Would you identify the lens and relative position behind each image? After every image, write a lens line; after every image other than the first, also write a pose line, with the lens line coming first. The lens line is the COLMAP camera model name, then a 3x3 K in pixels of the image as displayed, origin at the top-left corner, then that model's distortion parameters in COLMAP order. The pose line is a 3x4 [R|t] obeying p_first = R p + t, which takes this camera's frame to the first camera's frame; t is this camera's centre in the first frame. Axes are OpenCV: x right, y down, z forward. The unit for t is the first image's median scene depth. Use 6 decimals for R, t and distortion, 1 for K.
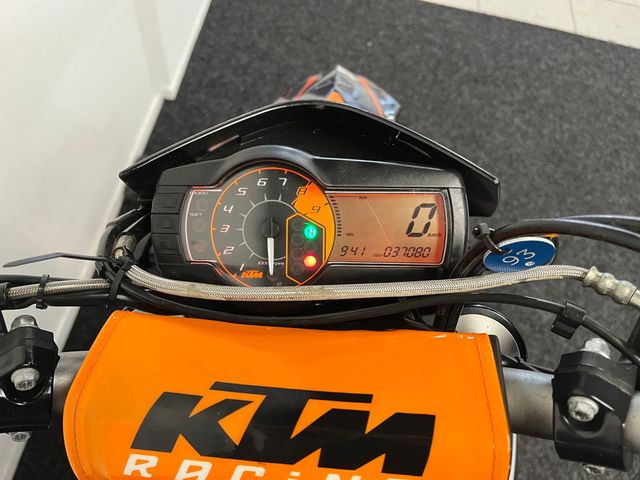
lens RADIAL K [[483.1, 0, 321.9], [0, 483.1, 239.6], [0, 0, 1]] dist [0.077790, -0.113849]
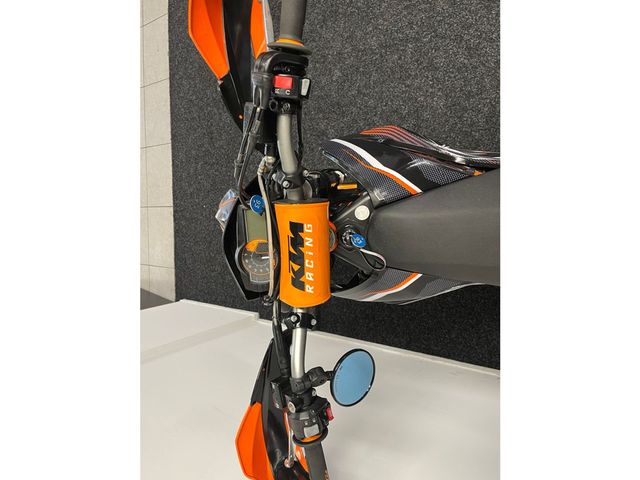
lens RADIAL K [[483.1, 0, 321.9], [0, 483.1, 239.6], [0, 0, 1]] dist [0.077790, -0.113849]
pose [[-0.190854, -0.975639, -0.108184, 0.100406], [0.970178, -0.170704, -0.172090, 0.280846], [0.149431, -0.137802, 0.979123, -0.641381]]
